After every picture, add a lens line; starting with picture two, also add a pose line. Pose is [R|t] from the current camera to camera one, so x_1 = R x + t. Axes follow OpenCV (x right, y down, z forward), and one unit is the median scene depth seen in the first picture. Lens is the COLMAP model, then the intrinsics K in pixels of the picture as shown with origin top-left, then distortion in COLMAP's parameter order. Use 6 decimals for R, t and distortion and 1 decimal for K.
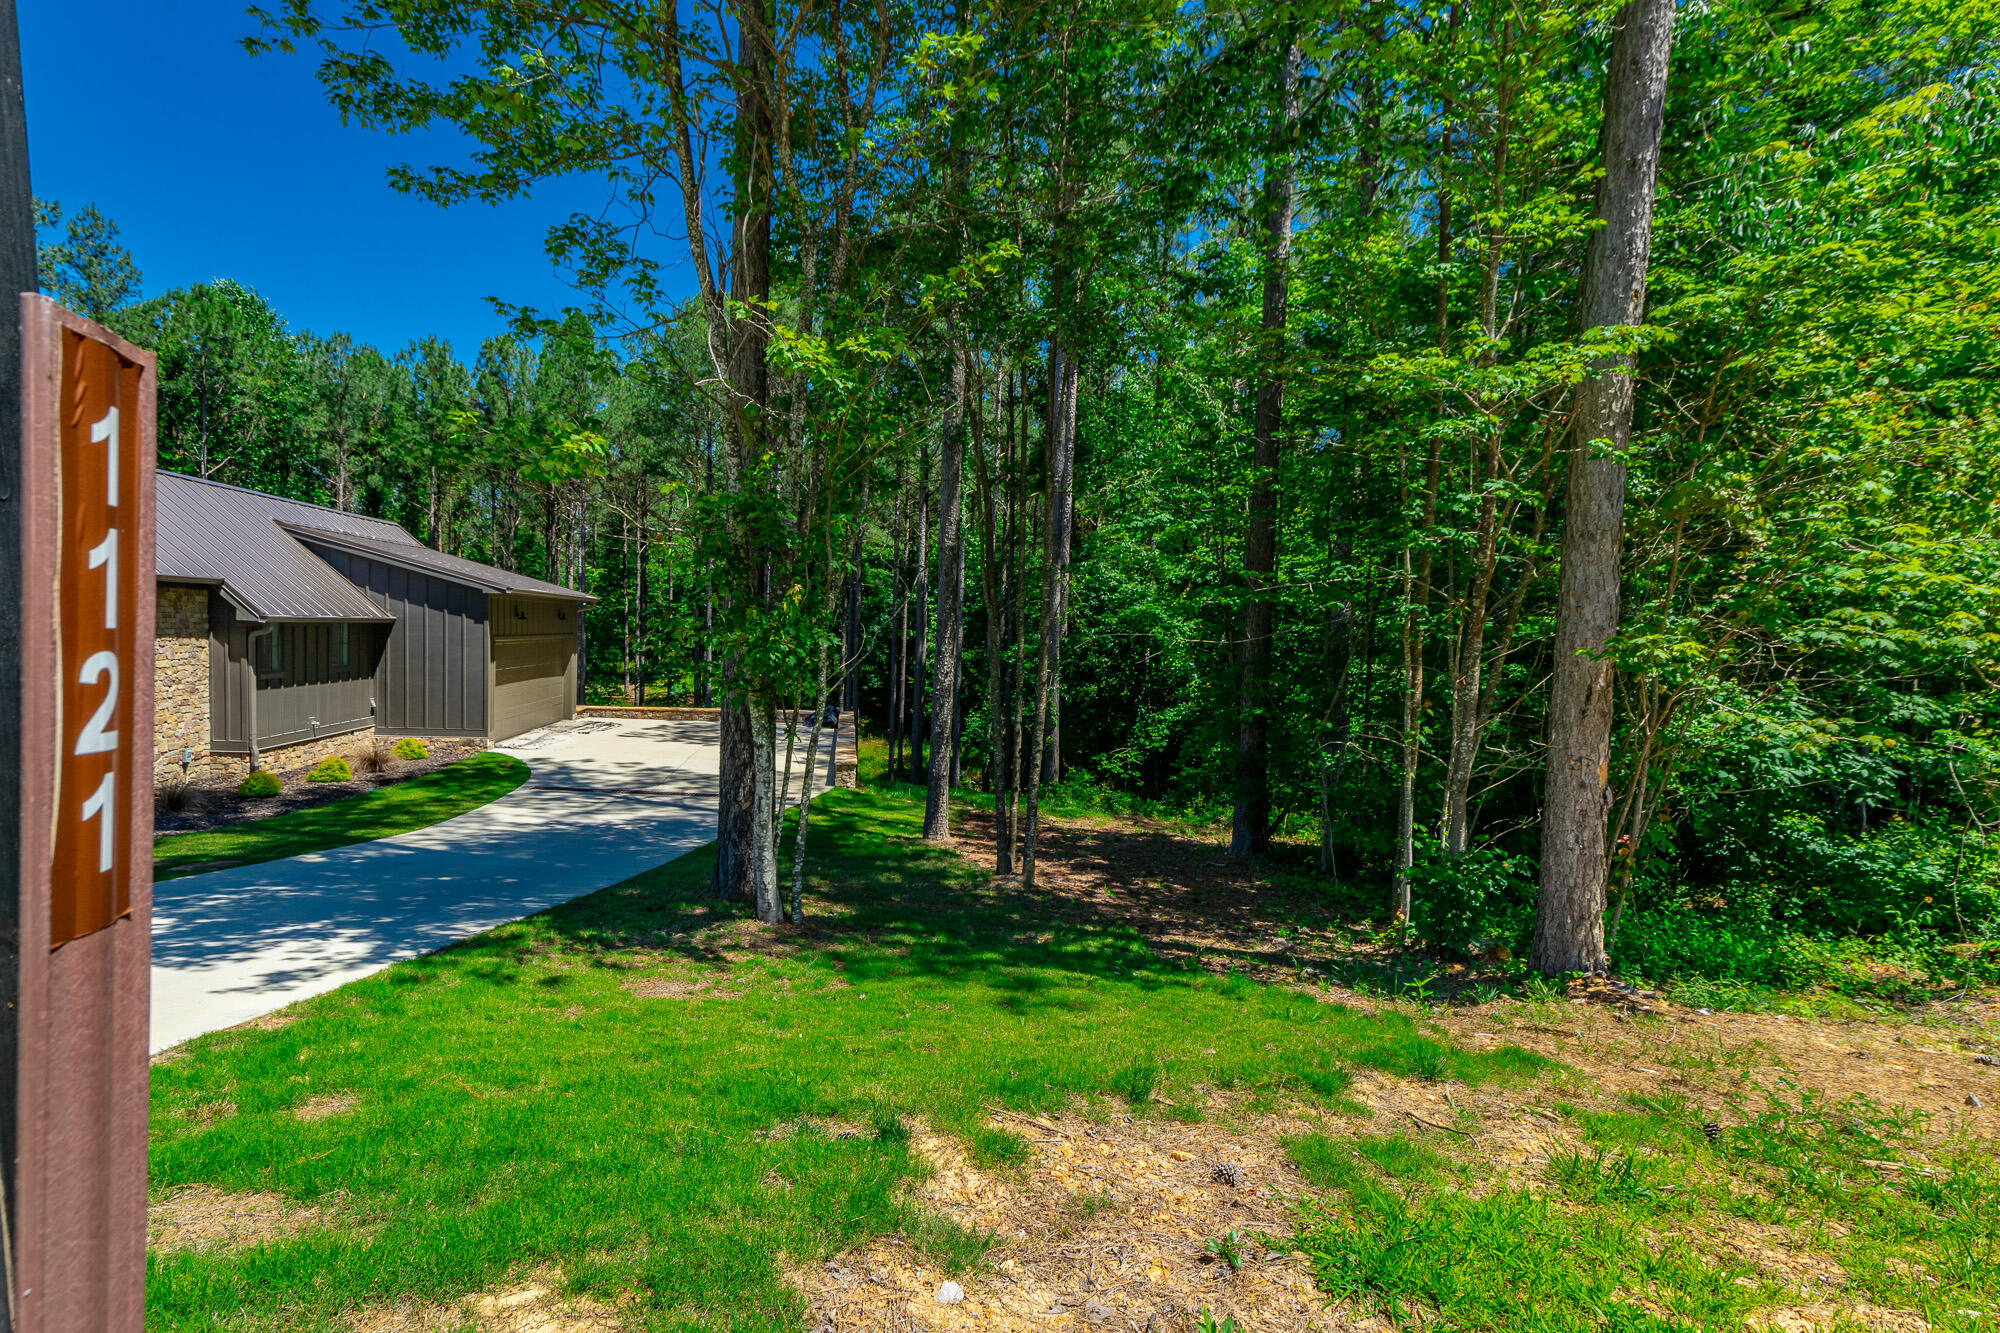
lens RADIAL K [[944.2, 0, 917.7], [0, 944.2, 669.0], [0, 0, 1]] dist [0.016892, 0.000024]
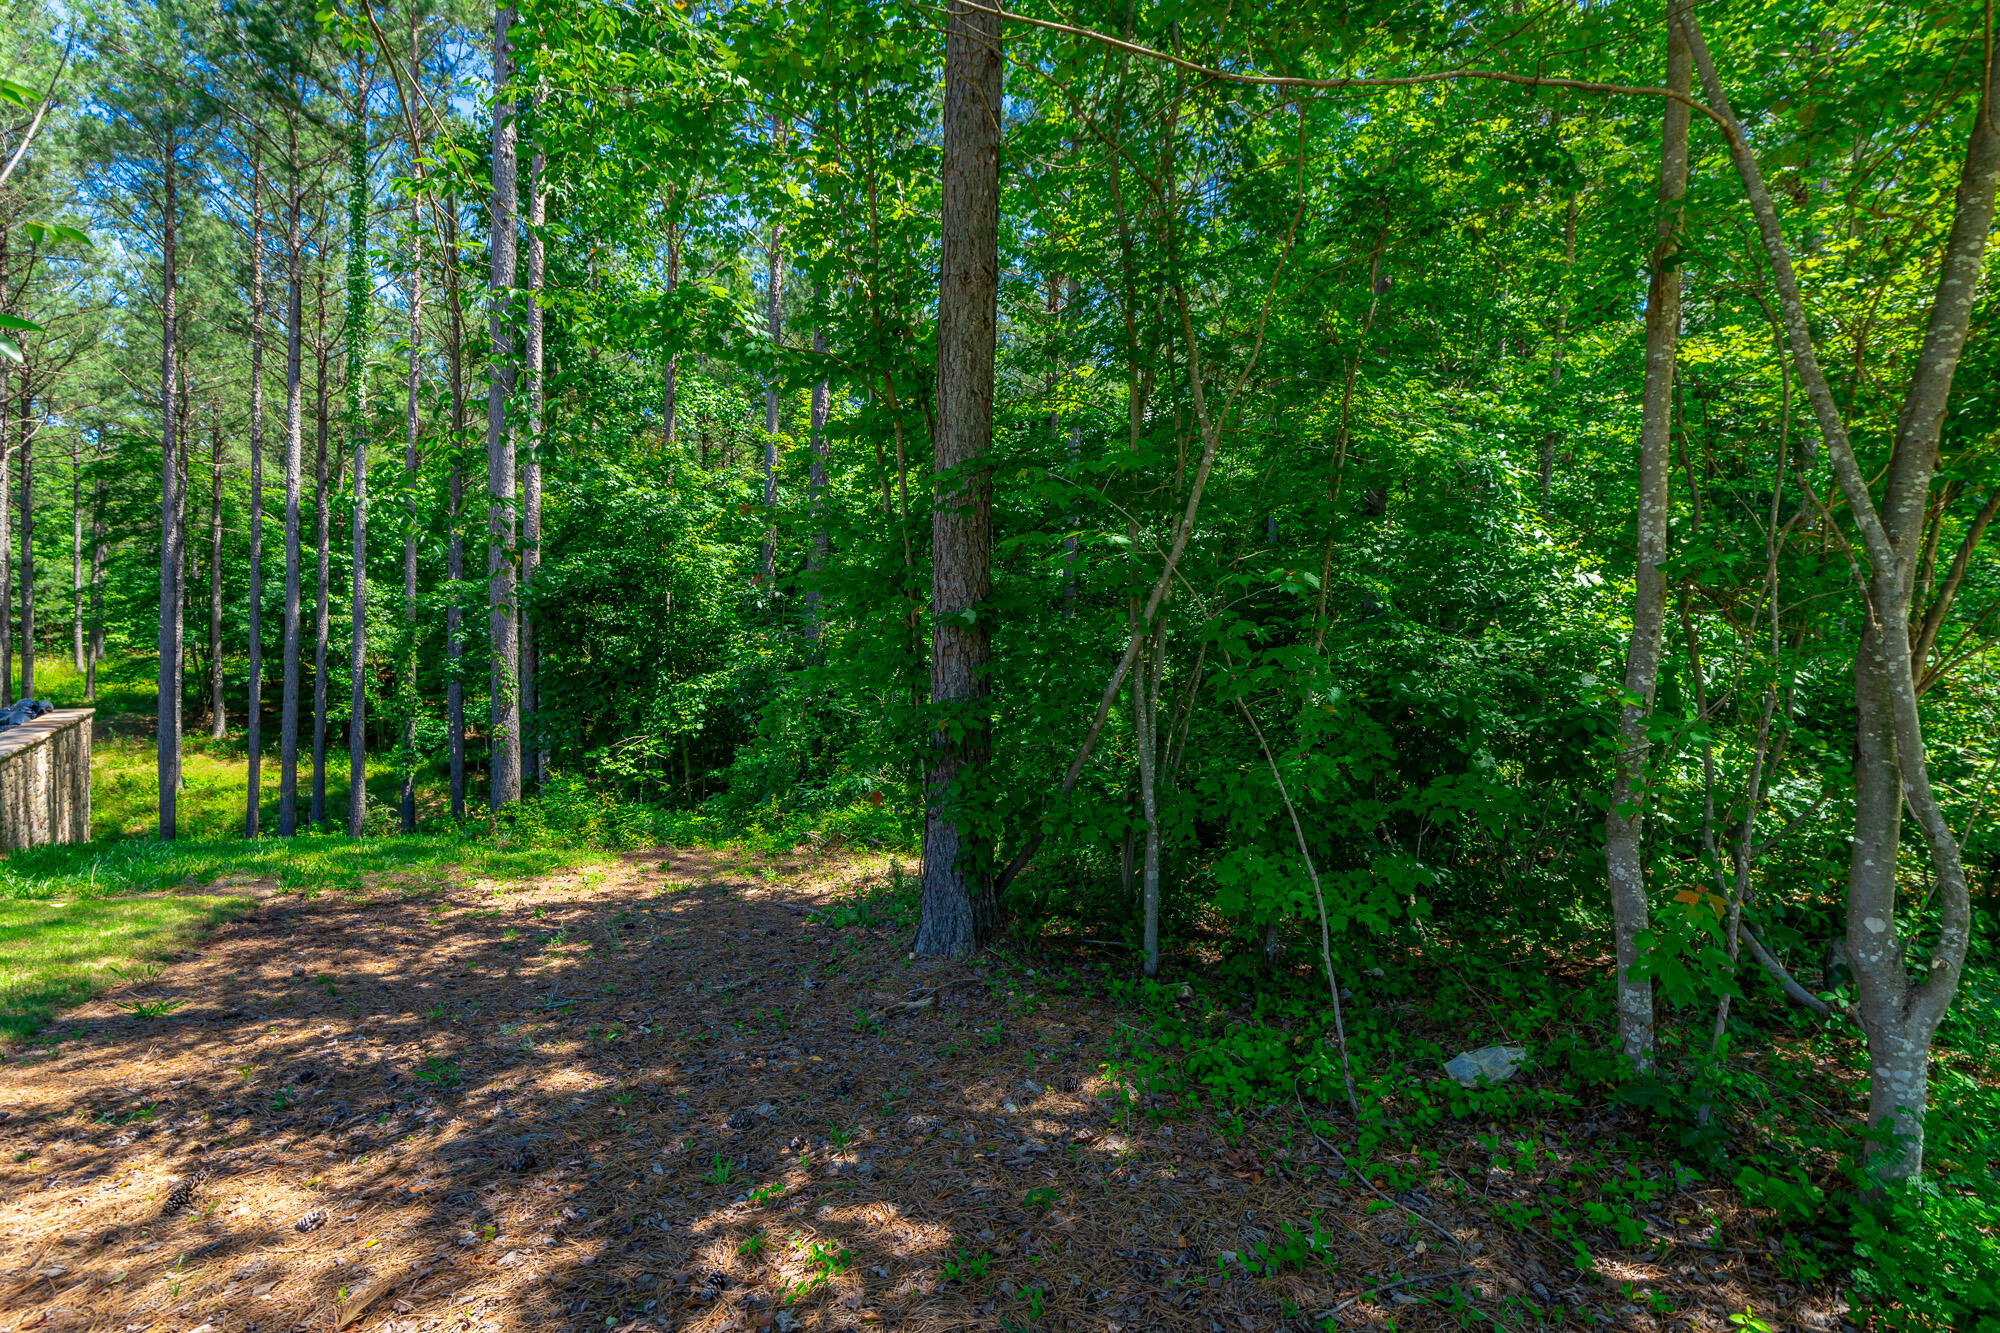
lens RADIAL K [[890.2, 0, 1000.4], [0, 890.2, 660.0], [0, 0, 1]] dist [0.015147, -0.000232]
pose [[0.821571, -0.022992, 0.569642, 0.088243], [0.026136, 0.999655, 0.002652, 0.042893], [-0.569507, 0.012709, 0.821888, 0.415034]]
